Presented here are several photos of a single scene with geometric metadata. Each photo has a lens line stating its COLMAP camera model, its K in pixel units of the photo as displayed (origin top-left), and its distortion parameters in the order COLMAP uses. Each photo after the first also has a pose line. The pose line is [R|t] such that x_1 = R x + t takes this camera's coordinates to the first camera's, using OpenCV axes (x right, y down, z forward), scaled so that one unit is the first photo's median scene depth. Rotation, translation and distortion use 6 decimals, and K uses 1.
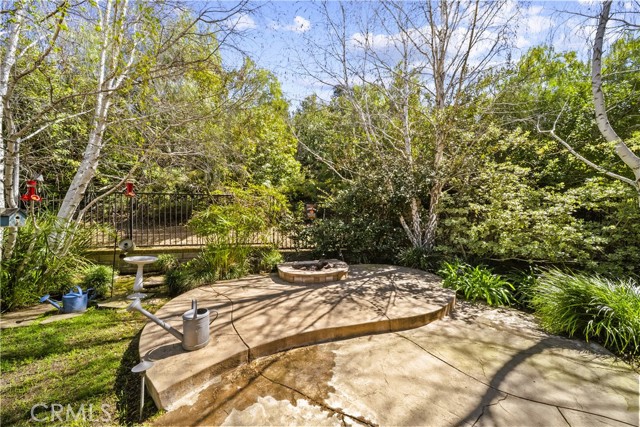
lens RADIAL K [[248.8, 0, 320.0], [0, 248.8, 213.5], [0, 0, 1]] dist [0.000054, 0.000073]
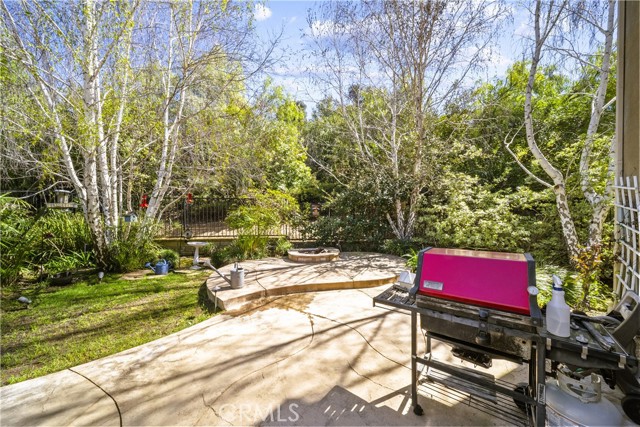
lens RADIAL K [[292.8, 0, 320.0], [0, 292.8, 213.5], [0, 0, 1]] dist [0.000586, 0.000050]
pose [[0.993745, -0.002647, -0.111640, 0.185442], [0.004750, 0.999816, 0.018578, -0.023969], [0.111570, -0.018992, 0.993575, -0.571994]]
